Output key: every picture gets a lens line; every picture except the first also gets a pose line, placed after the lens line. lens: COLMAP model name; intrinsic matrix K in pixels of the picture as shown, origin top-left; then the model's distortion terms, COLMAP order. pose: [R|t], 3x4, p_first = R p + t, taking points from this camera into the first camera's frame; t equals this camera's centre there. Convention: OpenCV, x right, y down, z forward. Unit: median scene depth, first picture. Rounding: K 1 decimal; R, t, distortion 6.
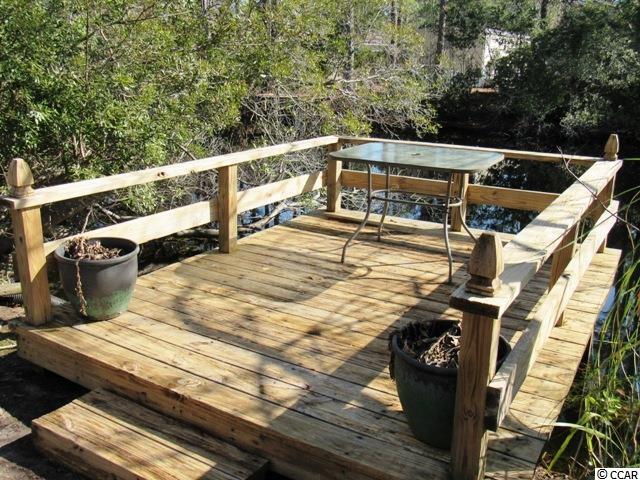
lens RADIAL K [[598.5, 0, 319.4], [0, 598.5, 237.5], [0, 0, 1]] dist [-0.068233, 0.032086]
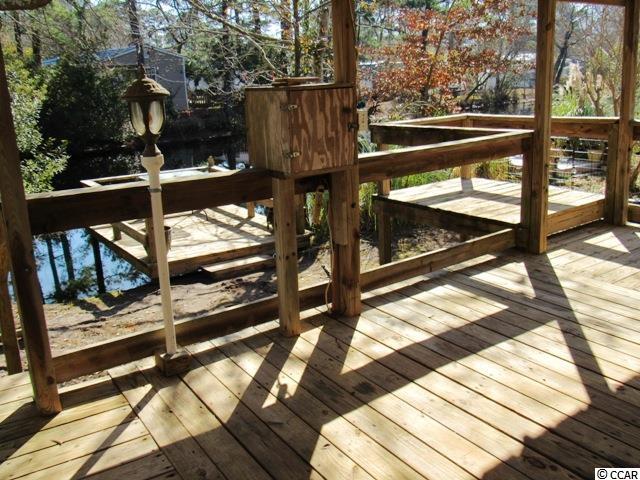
lens RADIAL K [[598.5, 0, 319.4], [0, 598.5, 237.5], [0, 0, 1]] dist [-0.068233, 0.032086]
pose [[0.396611, -0.264386, 0.879090, -2.231292], [0.289995, 0.944674, 0.153276, -0.128034], [-0.870978, 0.194141, 0.451339, -0.709480]]
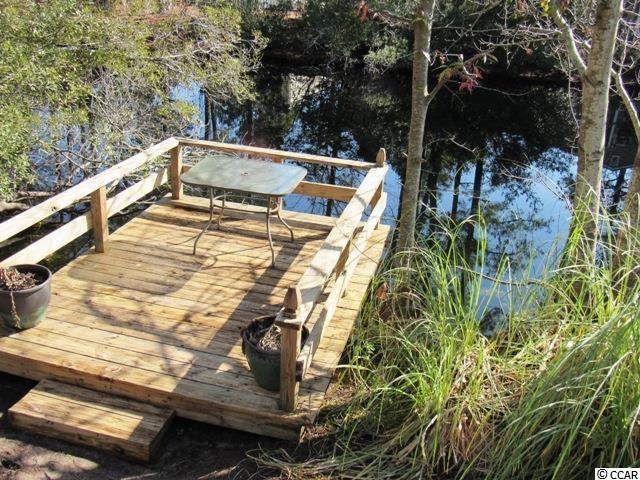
lens RADIAL K [[598.5, 0, 319.4], [0, 598.5, 237.5], [0, 0, 1]] dist [-0.068233, 0.032086]
pose [[0.955286, -0.079897, 0.284685, -0.091325], [0.036780, 0.987432, 0.153705, -0.242522], [-0.293388, -0.136361, 0.946218, -0.443747]]
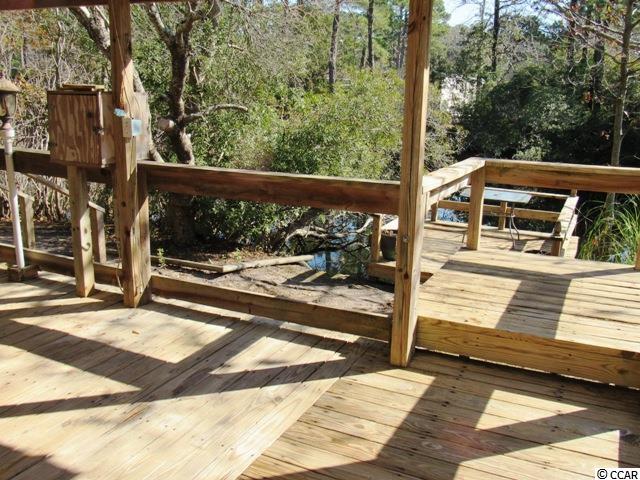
lens RADIAL K [[598.5, 0, 319.4], [0, 598.5, 237.5], [0, 0, 1]] dist [-0.068233, 0.032086]
pose [[0.994596, -0.008719, 0.103453, -0.934328], [0.012308, 0.999343, -0.034096, 0.119106], [-0.103088, 0.035185, 0.994050, -1.509934]]
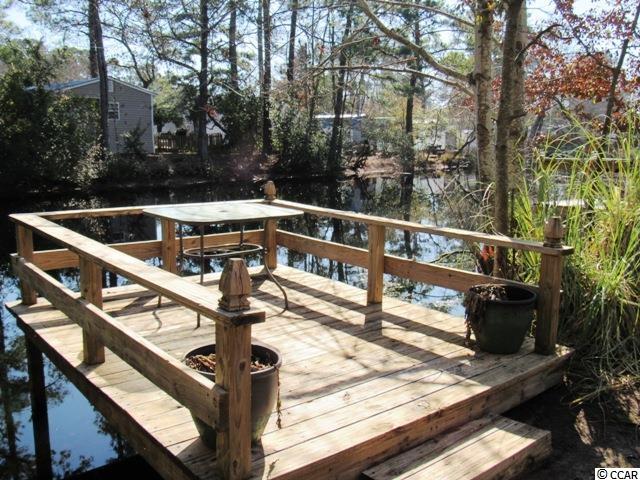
lens RADIAL K [[598.5, 0, 319.4], [0, 598.5, 237.5], [0, 0, 1]] dist [-0.068233, 0.032086]
pose [[0.324898, -0.161427, 0.931870, -1.017486], [0.251208, 0.964661, 0.079523, -0.166131], [-0.911776, 0.208256, 0.353968, 0.546775]]
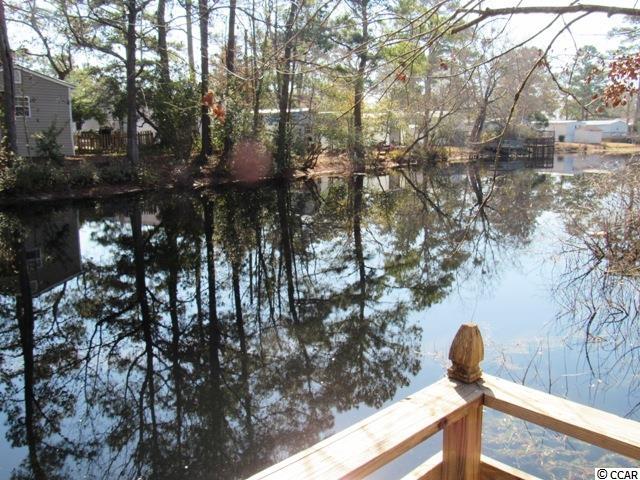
lens RADIAL K [[598.5, 0, 319.4], [0, 598.5, 237.5], [0, 0, 1]] dist [-0.068233, 0.032086]
pose [[0.206376, -0.177439, 0.962250, 0.094446], [0.265681, 0.956636, 0.119422, -0.418239], [-0.941713, 0.231006, 0.244568, 1.280961]]
